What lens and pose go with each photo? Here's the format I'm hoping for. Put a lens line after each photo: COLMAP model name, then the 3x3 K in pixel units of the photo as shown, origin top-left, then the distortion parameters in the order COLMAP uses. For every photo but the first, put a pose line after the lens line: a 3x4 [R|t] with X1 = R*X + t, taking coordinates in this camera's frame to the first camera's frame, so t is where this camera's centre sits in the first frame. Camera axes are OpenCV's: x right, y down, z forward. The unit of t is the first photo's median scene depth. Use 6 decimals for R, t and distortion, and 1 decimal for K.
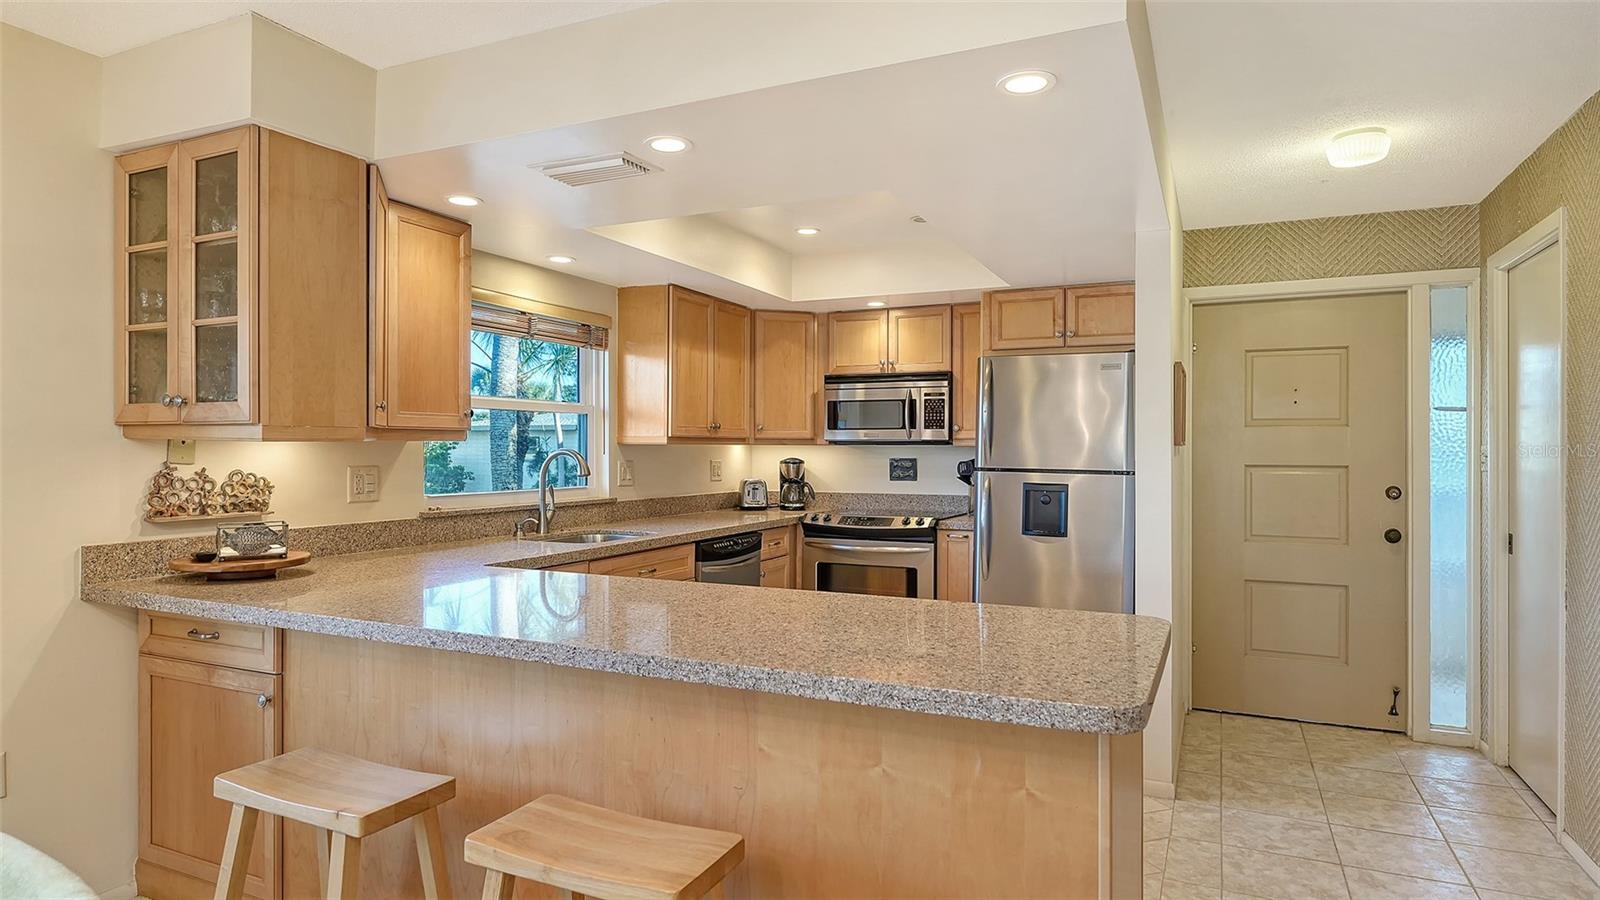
lens RADIAL K [[896.8, 0, 800.0], [0, 896.8, 450.0], [0, 0, 1]] dist [0.000199, -0.000395]
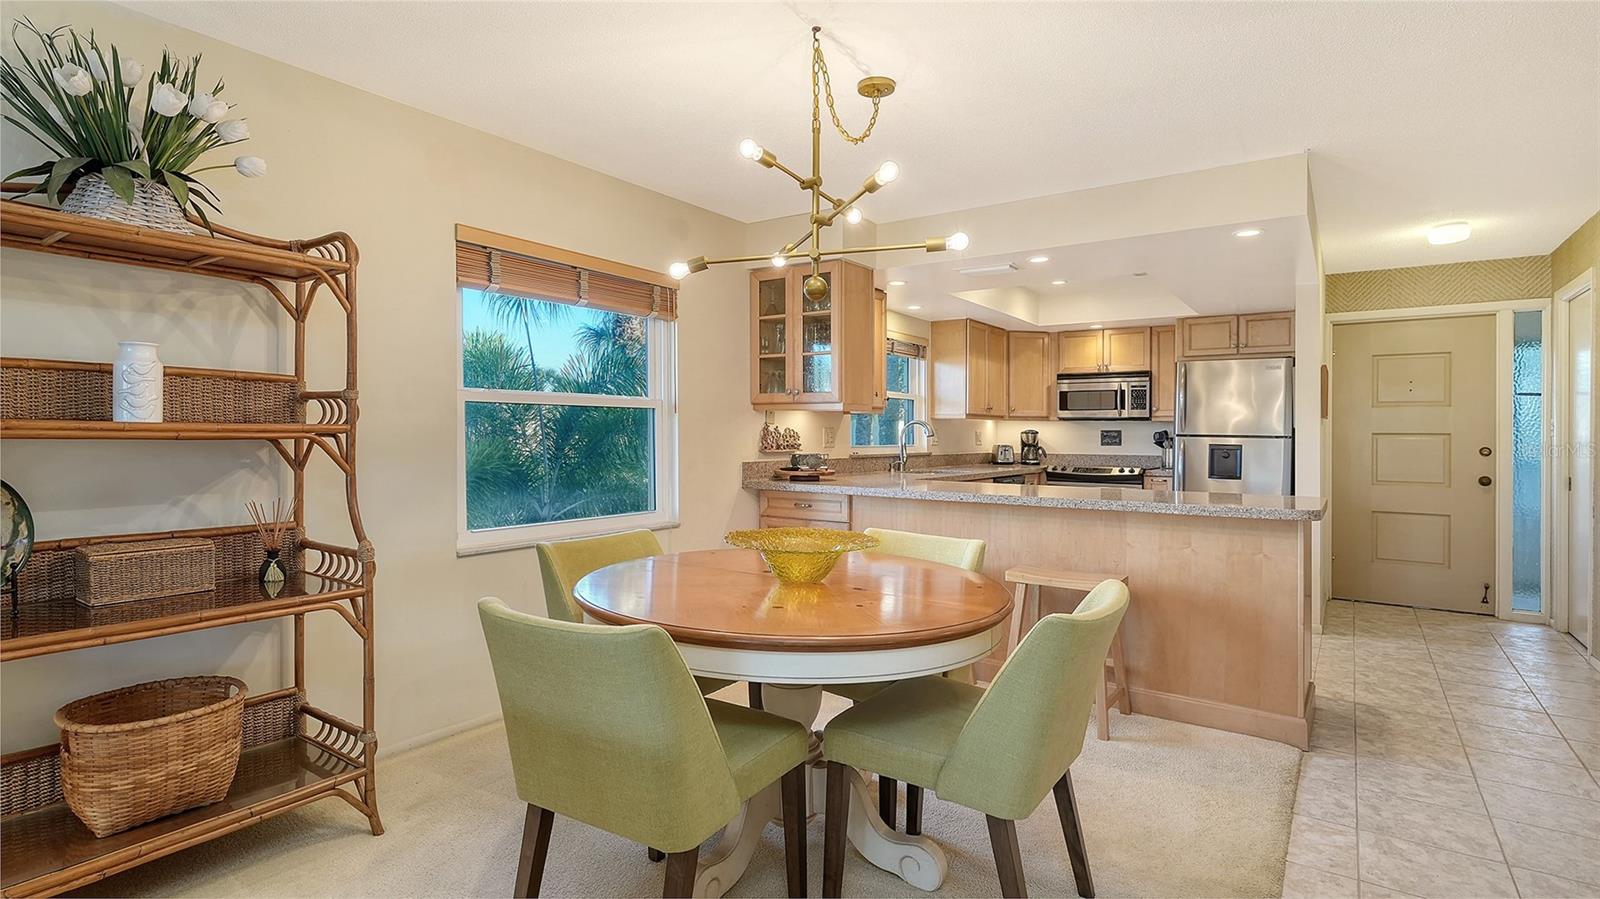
lens RADIAL K [[771.3, 0, 795.0], [0, 771.3, 431.1], [0, 0, 1]] dist [-0.000073, -0.000639]
pose [[0.982621, 0.004784, -0.185561, -0.187000], [-0.005845, 0.999970, -0.005172, 0.023790], [0.185531, 0.006166, 0.982619, -0.392417]]
